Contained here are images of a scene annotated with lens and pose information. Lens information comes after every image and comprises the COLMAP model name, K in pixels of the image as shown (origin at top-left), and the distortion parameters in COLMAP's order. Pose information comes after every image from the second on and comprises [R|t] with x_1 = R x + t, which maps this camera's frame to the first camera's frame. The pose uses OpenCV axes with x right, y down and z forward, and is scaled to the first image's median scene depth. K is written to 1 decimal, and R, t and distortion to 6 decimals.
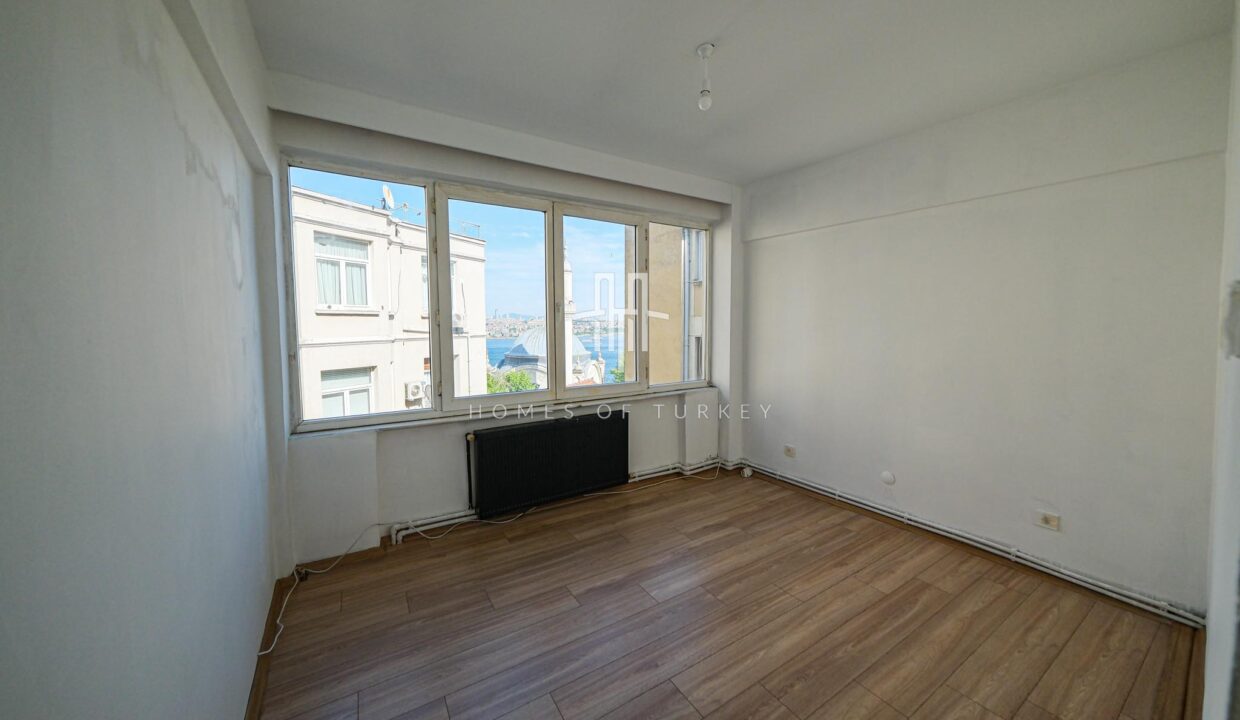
lens RADIAL K [[418.3, 0, 615.8], [0, 418.3, 356.2], [0, 0, 1]] dist [-0.005076, 0.003635]
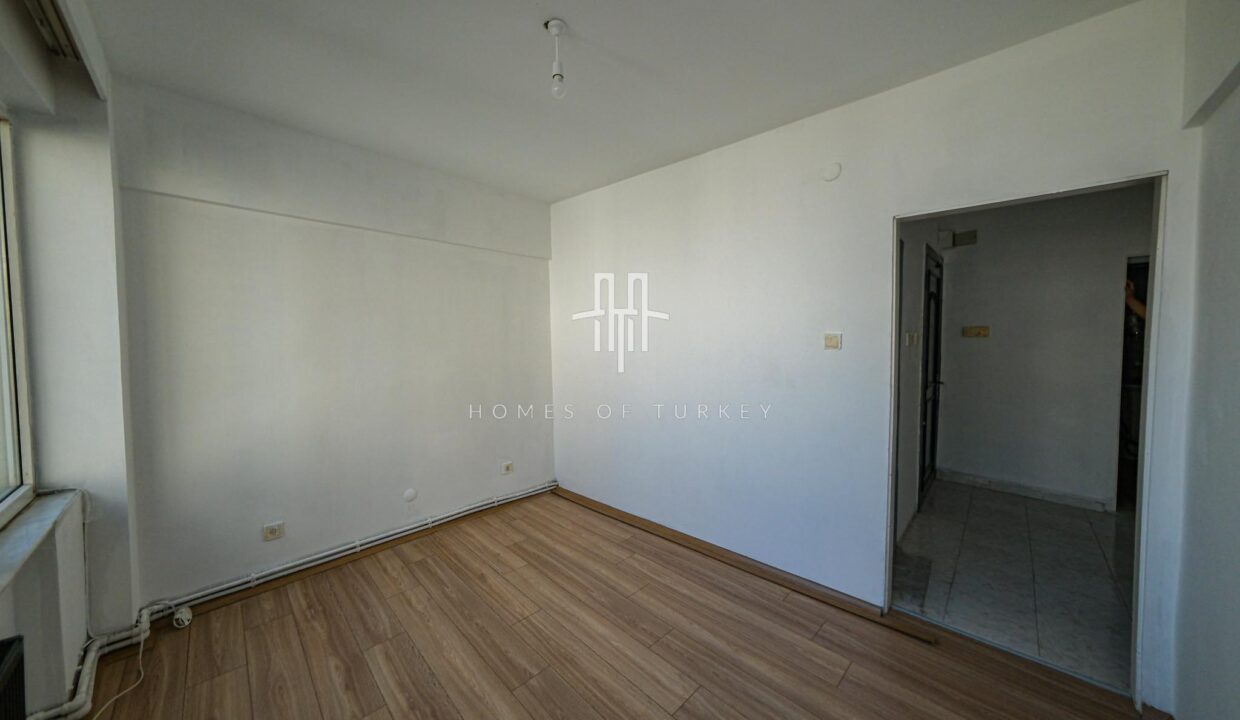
lens RADIAL K [[418.3, 0, 607.8], [0, 418.3, 359.9], [0, 0, 1]] dist [-0.005076, 0.003635]
pose [[-0.197360, -0.059871, 0.978501, -0.392092], [0.079061, 0.993910, 0.076760, -0.070272], [-0.977138, 0.092510, -0.191425, 0.664603]]
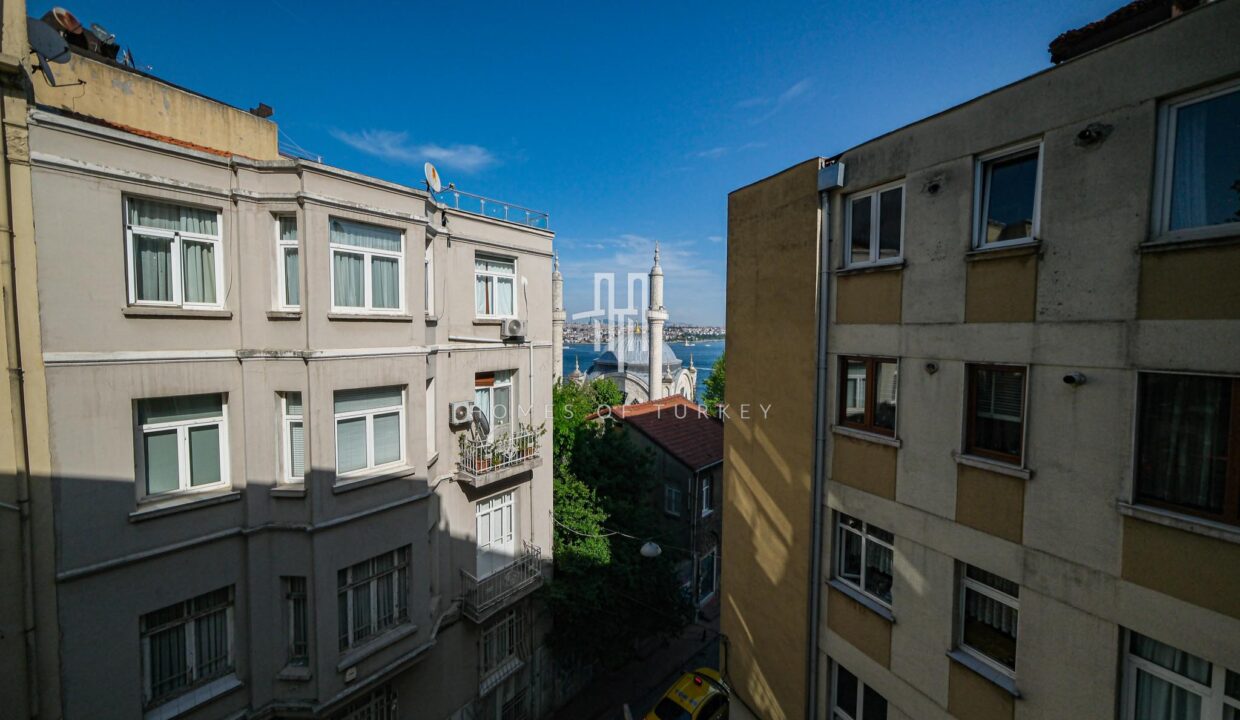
lens RADIAL K [[418.3, 0, 617.1], [0, 418.3, 349.2], [0, 0, 1]] dist [-0.005076, 0.003635]
pose [[0.976798, 0.016970, -0.213489, -0.030181], [-0.023662, 0.999304, -0.028832, -0.107000], [0.212852, 0.033215, 0.976520, 1.066759]]
